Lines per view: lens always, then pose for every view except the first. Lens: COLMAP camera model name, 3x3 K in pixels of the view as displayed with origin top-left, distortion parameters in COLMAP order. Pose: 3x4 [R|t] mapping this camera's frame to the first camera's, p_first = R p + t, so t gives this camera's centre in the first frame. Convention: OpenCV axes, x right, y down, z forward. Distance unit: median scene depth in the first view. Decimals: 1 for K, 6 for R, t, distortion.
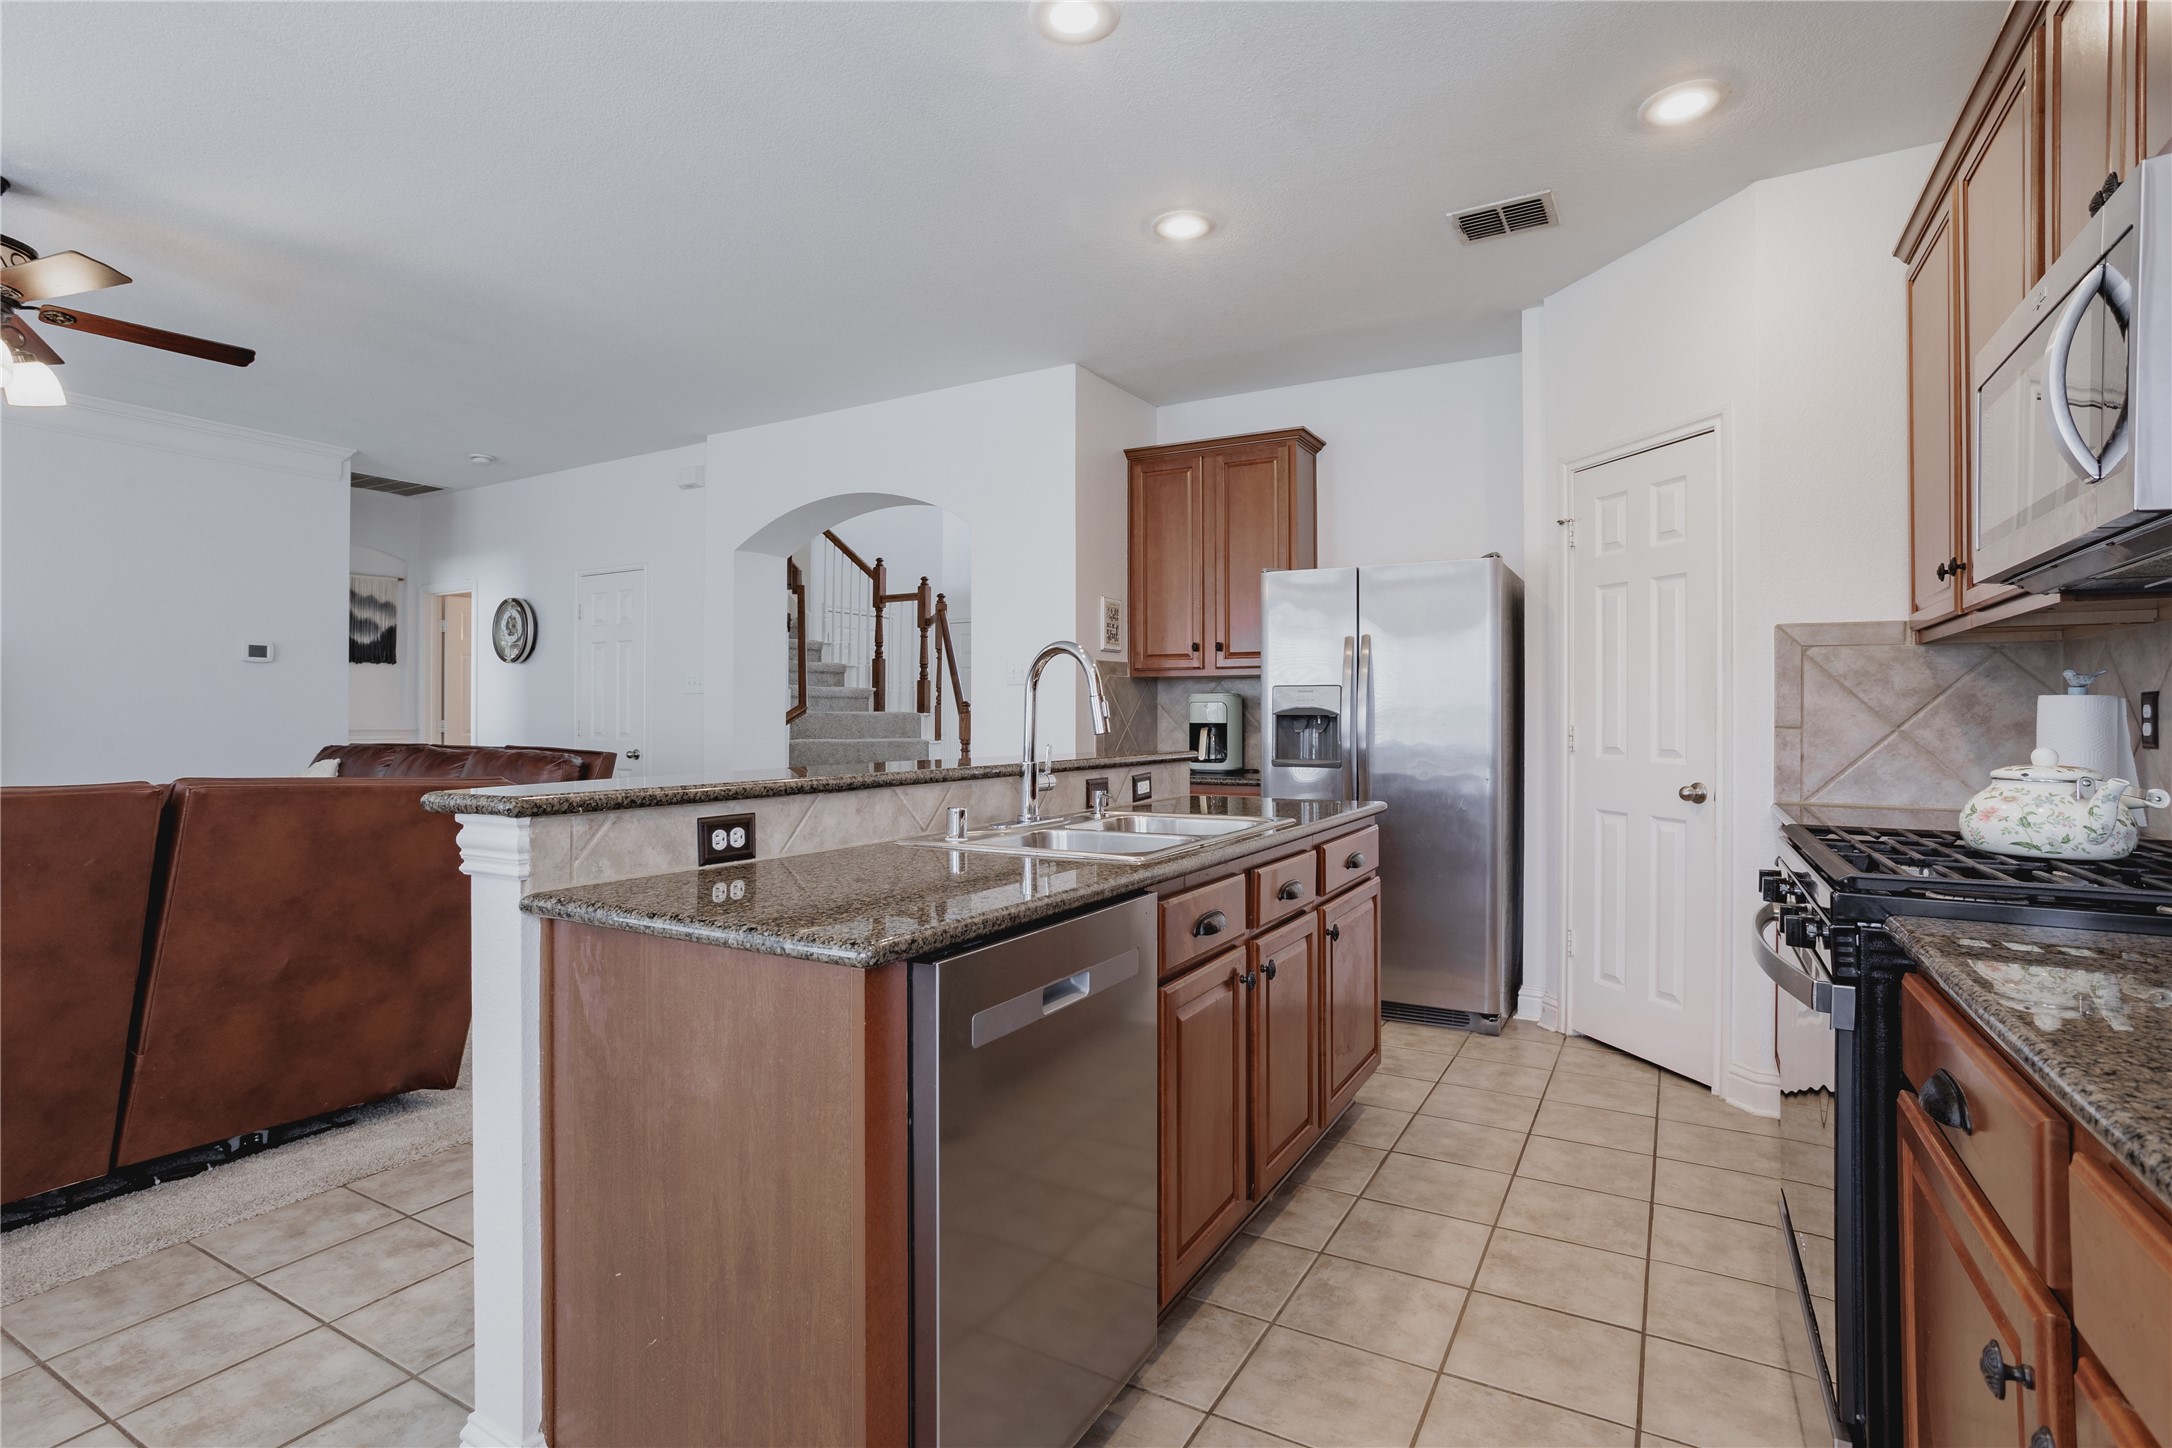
lens RADIAL K [[1076.1, 0, 1081.6], [0, 1076.1, 717.2], [0, 0, 1]] dist [-0.012864, 0.009595]
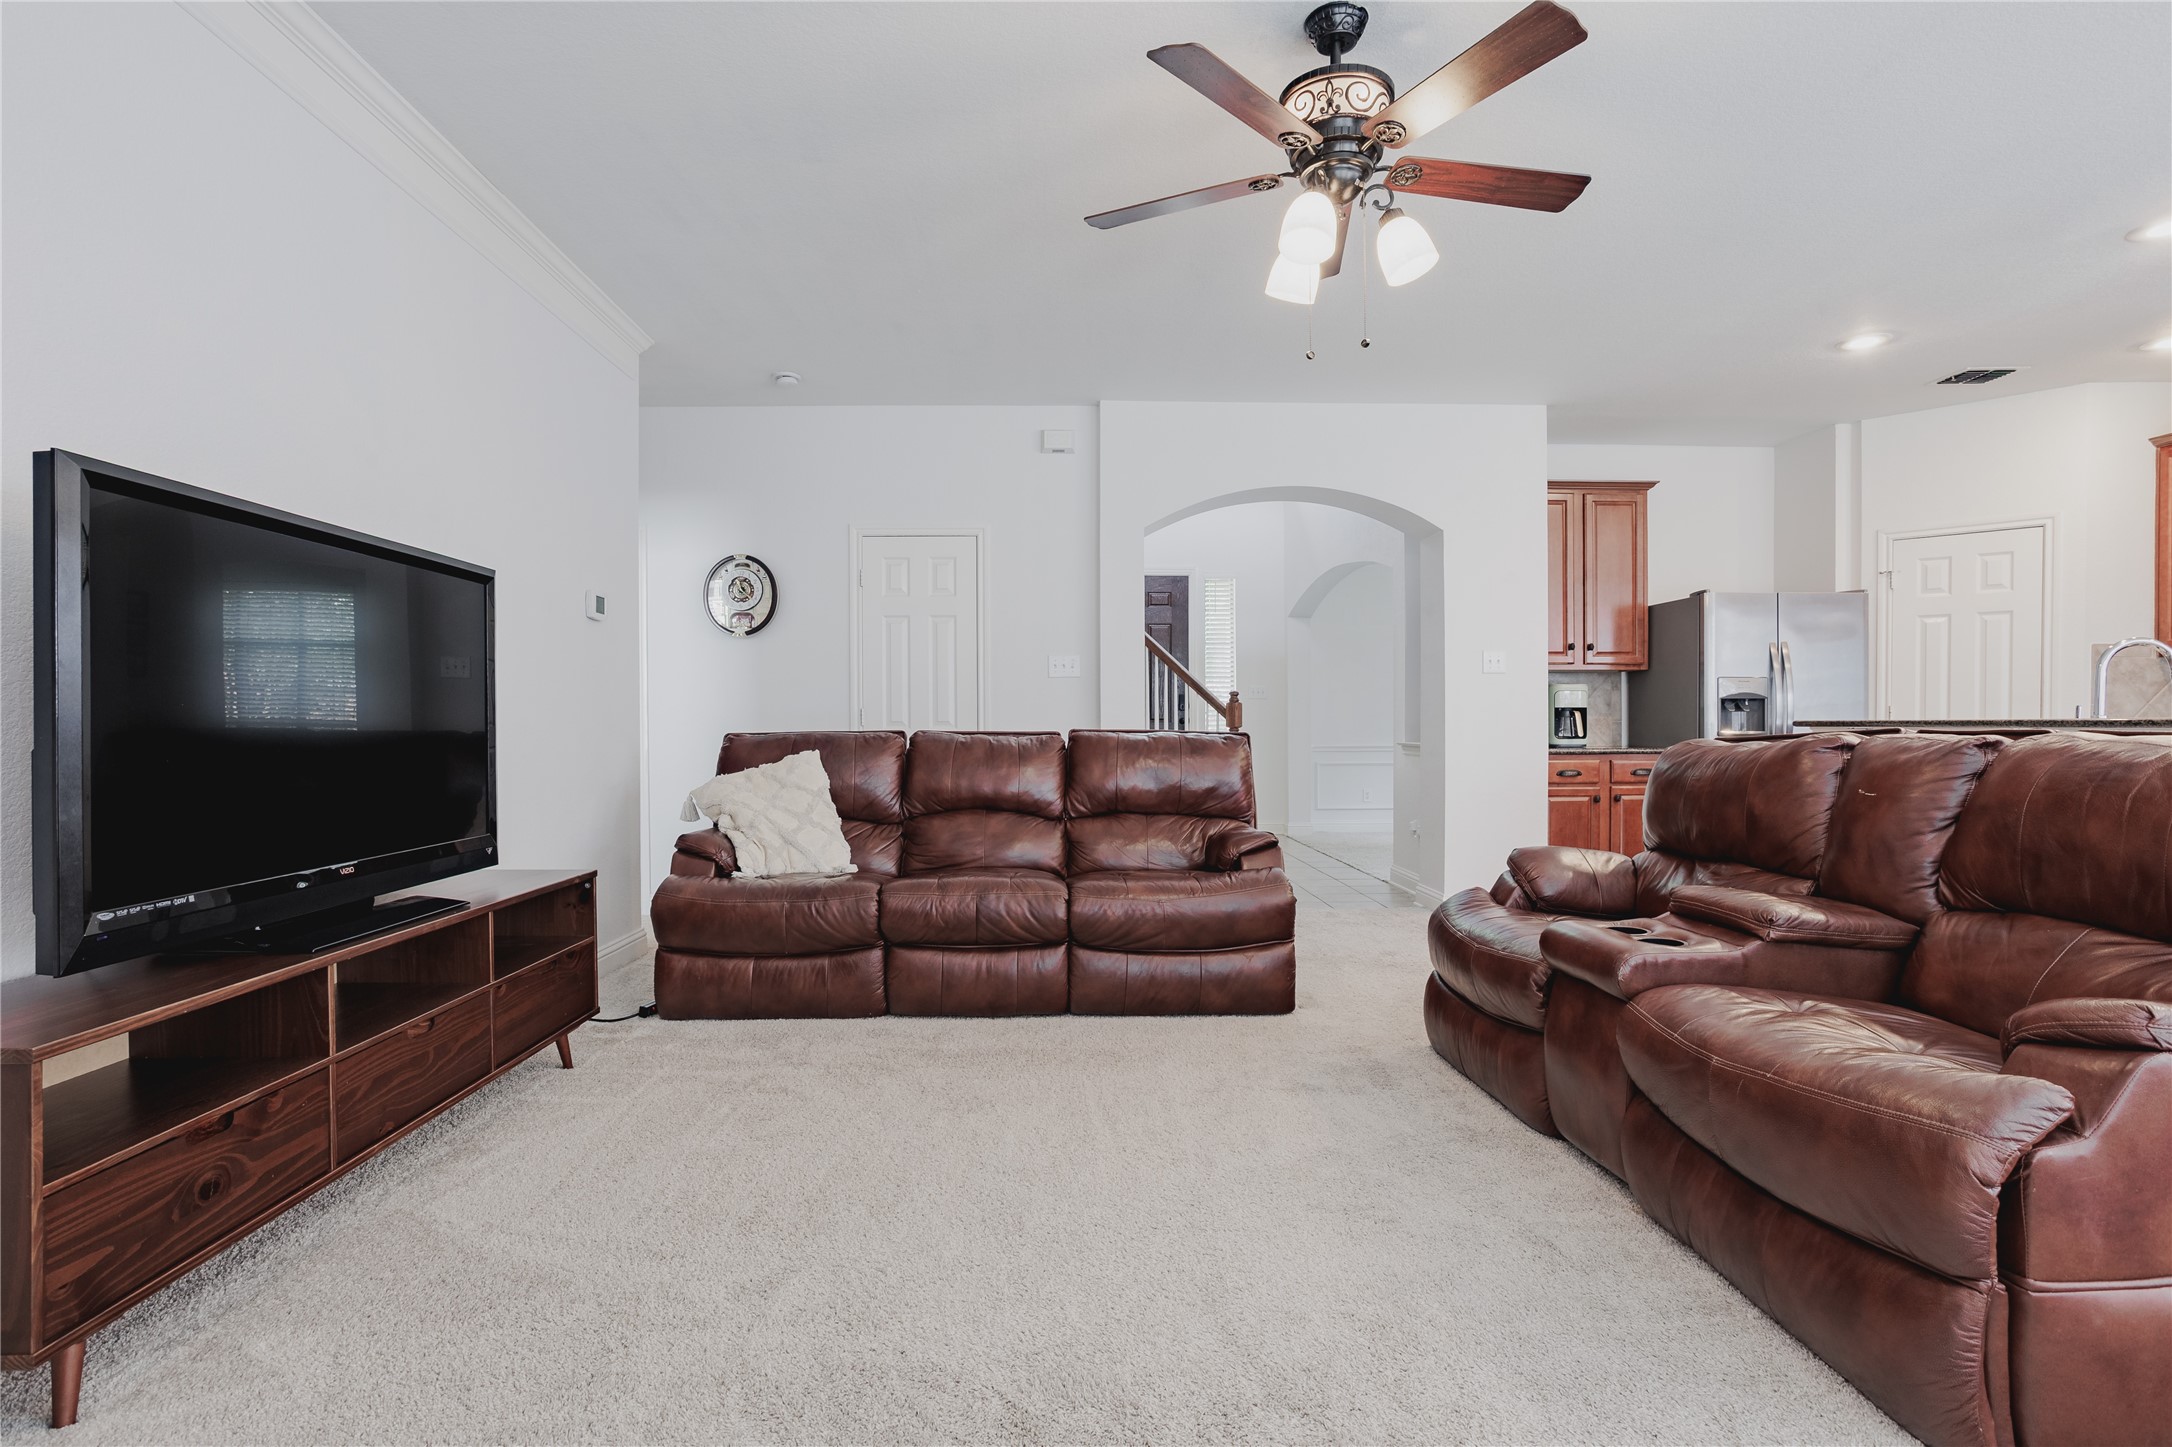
lens RADIAL K [[1076.1, 0, 1104.4], [0, 1076.1, 757.5], [0, 0, 1]] dist [-0.012864, 0.009595]
pose [[0.849499, -0.014387, 0.527395, -1.026110], [0.002193, 0.999716, 0.023740, 0.033427], [-0.527586, -0.019010, 0.849289, 0.225274]]
